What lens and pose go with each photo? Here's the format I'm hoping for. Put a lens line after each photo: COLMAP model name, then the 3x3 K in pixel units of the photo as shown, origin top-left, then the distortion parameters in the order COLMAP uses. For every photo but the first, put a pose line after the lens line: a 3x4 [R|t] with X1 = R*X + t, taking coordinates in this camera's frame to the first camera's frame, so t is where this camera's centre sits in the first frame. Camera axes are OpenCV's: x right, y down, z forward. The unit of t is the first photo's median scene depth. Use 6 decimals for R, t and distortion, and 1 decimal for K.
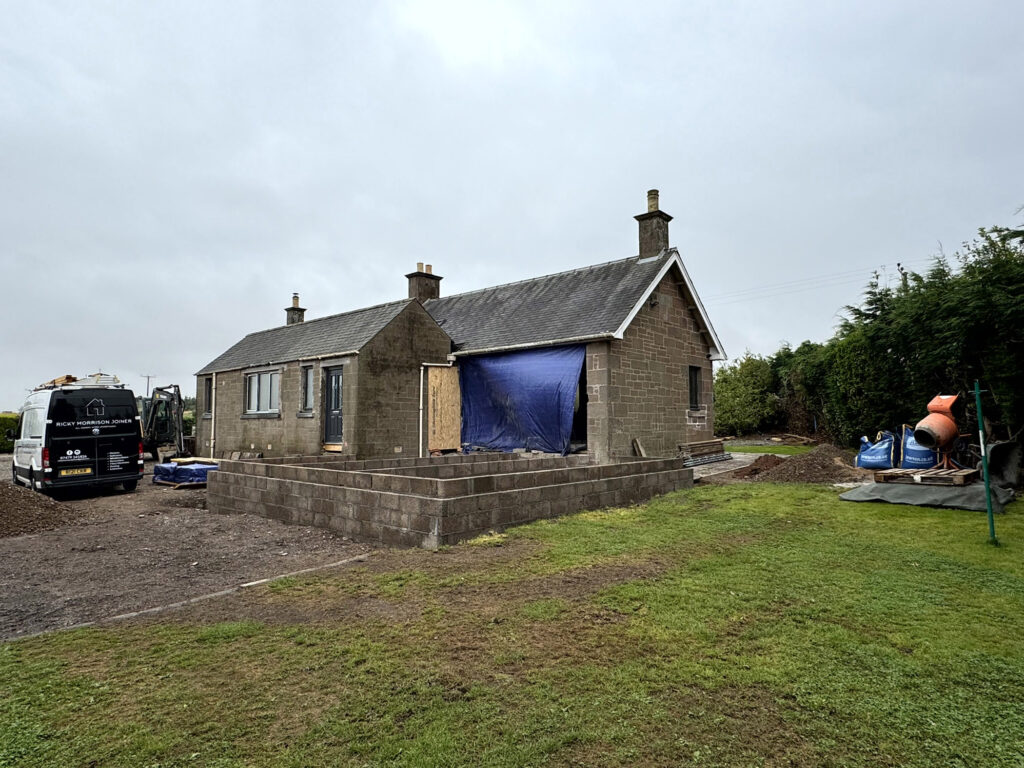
lens RADIAL K [[595.6, 0, 511.6], [0, 595.6, 382.4], [0, 0, 1]] dist [0.003765, 0.000098]
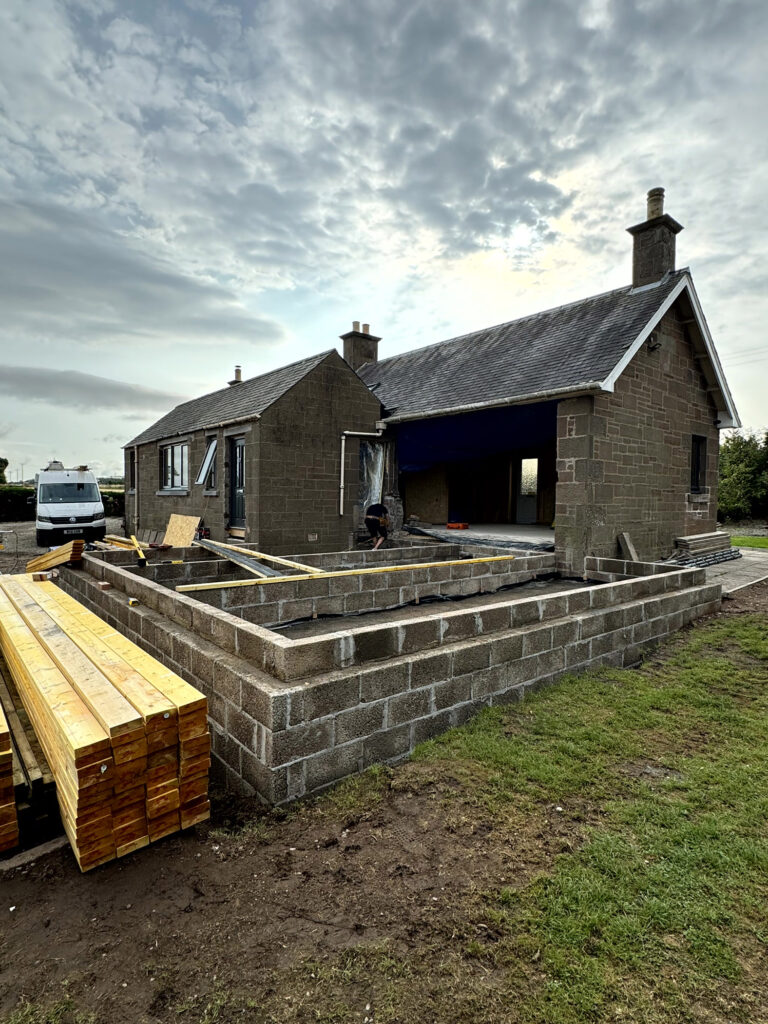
lens RADIAL K [[539.8, 0, 383.4], [0, 539.8, 513.5], [0, 0, 1]] dist [-0.006076, -0.000740]
pose [[0.989277, 0.019113, -0.144793, 0.012108], [-0.004899, 0.995185, 0.097892, 0.006665], [0.145967, -0.096132, 0.984608, 0.272545]]
